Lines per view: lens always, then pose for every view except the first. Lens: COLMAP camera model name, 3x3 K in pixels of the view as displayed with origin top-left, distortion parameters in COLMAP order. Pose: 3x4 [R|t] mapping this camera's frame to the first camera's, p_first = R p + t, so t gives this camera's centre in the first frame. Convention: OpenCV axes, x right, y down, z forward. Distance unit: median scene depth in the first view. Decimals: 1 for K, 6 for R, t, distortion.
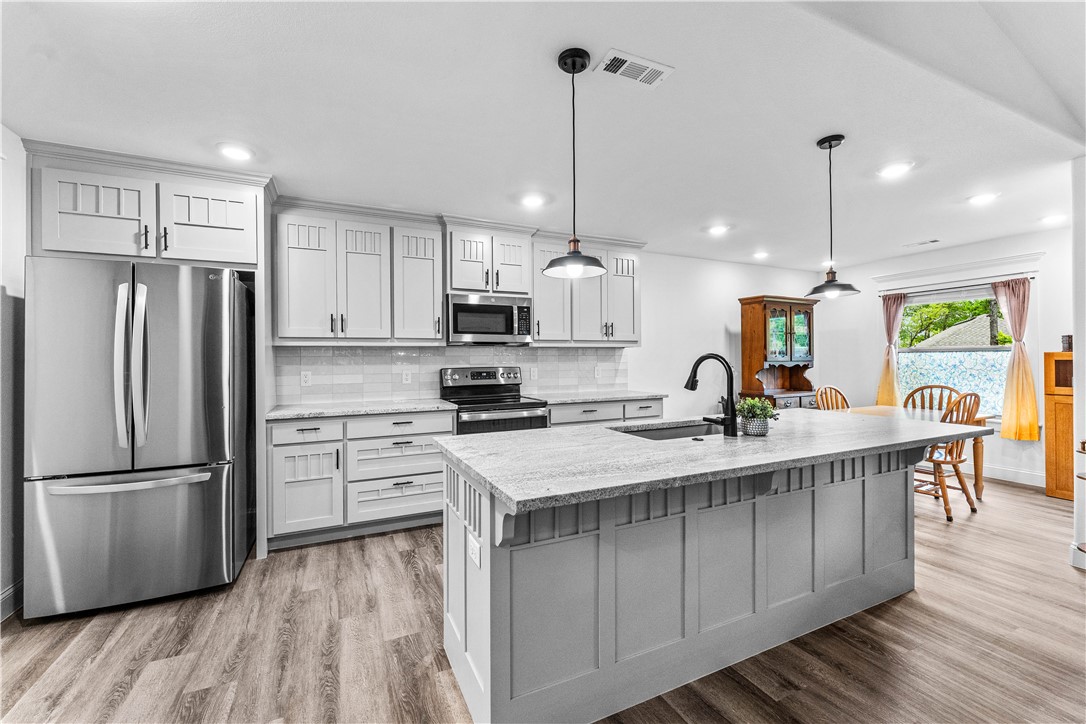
lens RADIAL K [[439.7, 0, 541.7], [0, 439.7, 359.4], [0, 0, 1]] dist [-0.003386, -0.000096]
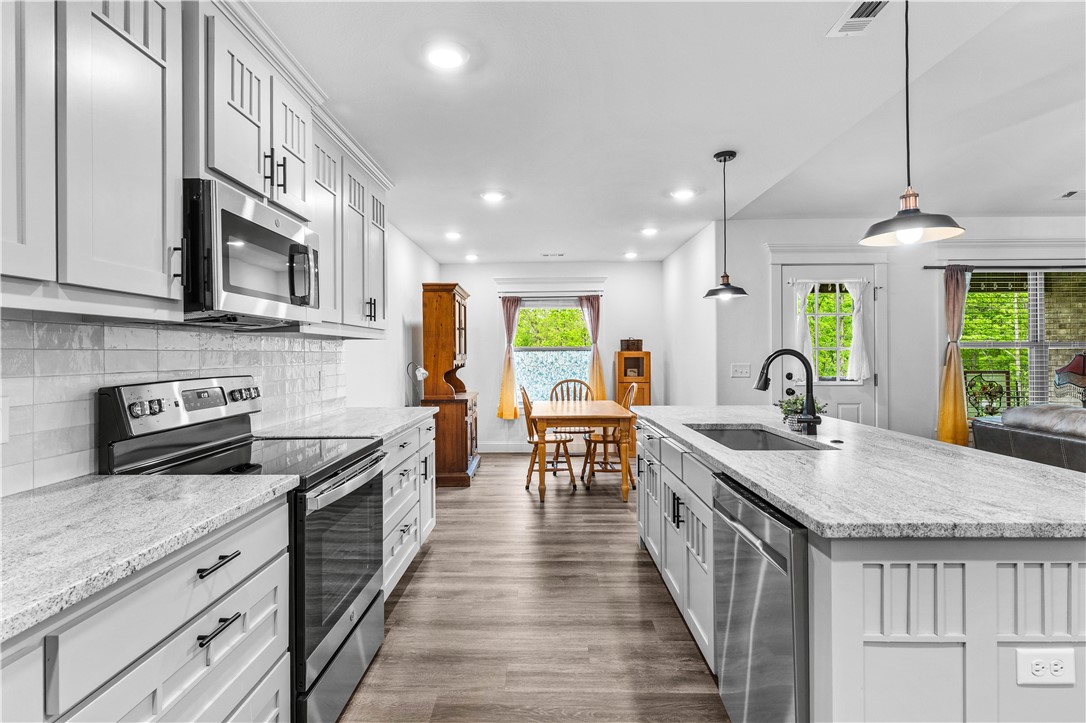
lens RADIAL K [[528.4, 0, 541.5], [0, 528.4, 357.4], [0, 0, 1]] dist [0.002786, -0.000030]
pose [[0.436437, -0.002397, 0.899732, -0.400868], [0.005618, 0.999984, -0.000060, 0.000258], [-0.899717, 0.005081, 0.436444, 0.458831]]
